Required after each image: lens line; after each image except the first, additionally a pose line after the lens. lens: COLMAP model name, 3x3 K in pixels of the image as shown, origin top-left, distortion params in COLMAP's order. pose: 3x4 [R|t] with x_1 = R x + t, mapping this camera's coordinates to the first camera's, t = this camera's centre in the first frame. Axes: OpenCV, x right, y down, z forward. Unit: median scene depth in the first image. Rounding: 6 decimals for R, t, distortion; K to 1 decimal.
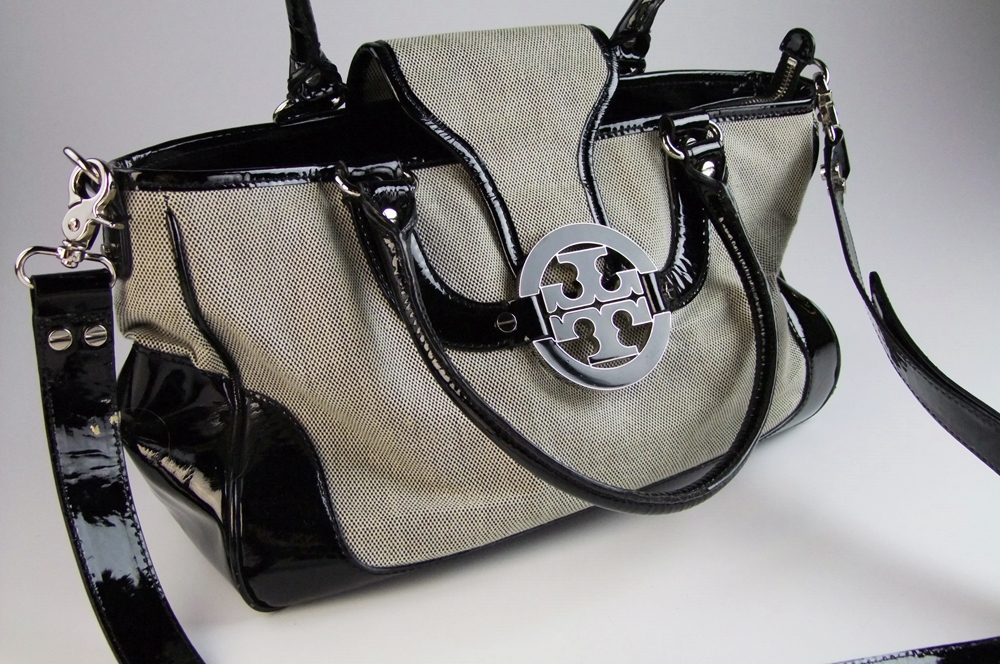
lens RADIAL K [[1057.7, 0, 500.0], [0, 1057.7, 332.0], [0, 0, 1]] dist [-0.024297, -0.010186]
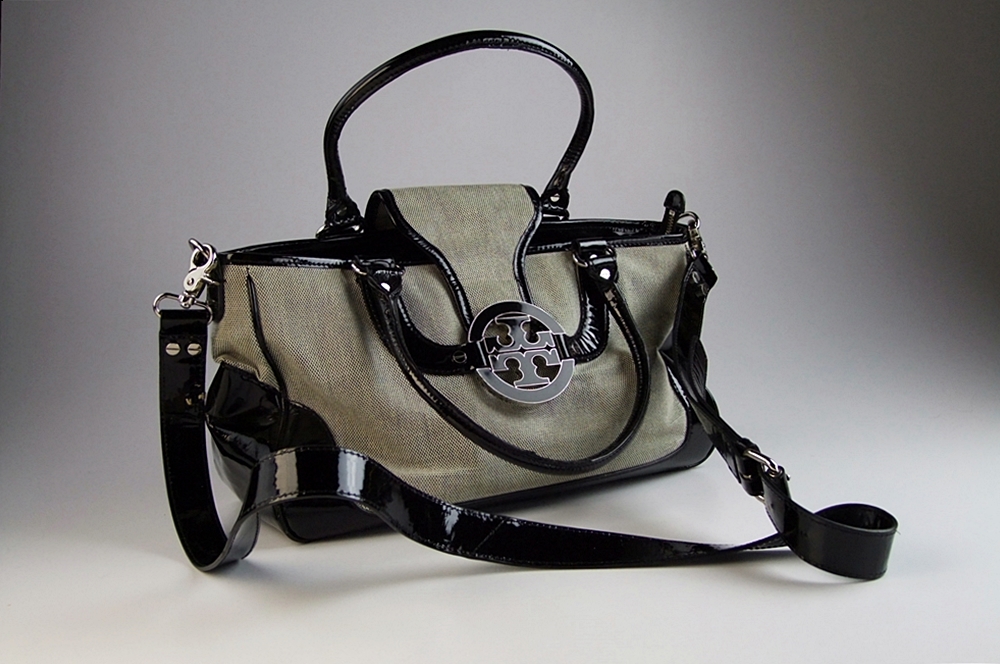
lens RADIAL K [[1057.7, 0, 500.0], [0, 1057.7, 332.0], [0, 0, 1]] dist [-0.024297, -0.010186]
pose [[0.998293, -0.010994, -0.057357, 0.149097], [-0.003359, 0.969686, -0.244332, 0.321708], [0.058305, 0.244108, 0.967994, -0.479606]]
